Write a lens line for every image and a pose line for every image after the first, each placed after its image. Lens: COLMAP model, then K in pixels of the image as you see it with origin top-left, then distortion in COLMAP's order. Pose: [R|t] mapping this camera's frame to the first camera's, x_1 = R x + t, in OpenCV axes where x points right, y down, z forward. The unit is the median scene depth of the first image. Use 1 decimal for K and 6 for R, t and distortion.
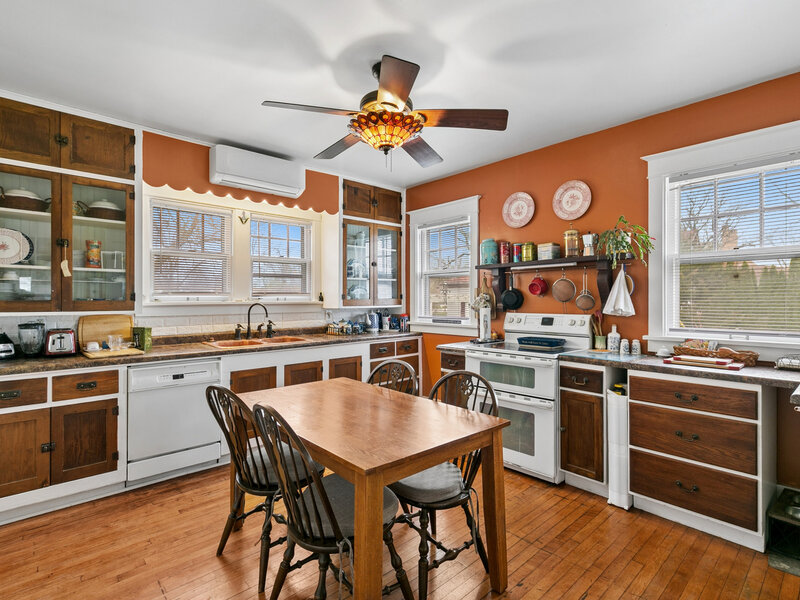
lens RADIAL K [[399.8, 0, 400.0], [0, 399.8, 300.0], [0, 0, 1]] dist [0.003609, -0.000256]
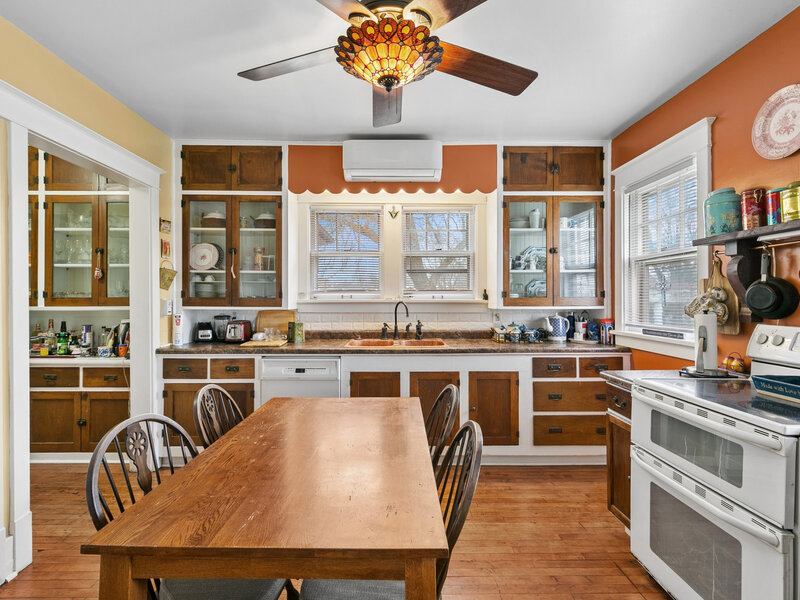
lens RADIAL K [[409.7, 0, 393.8], [0, 409.7, 296.2], [0, 0, 1]] dist [-0.000208, -0.000631]
pose [[0.745805, 0.001376, -0.666162, 0.267211], [-0.004645, 0.999984, -0.003134, -0.001199], [0.666148, 0.005431, 0.745800, 0.278795]]
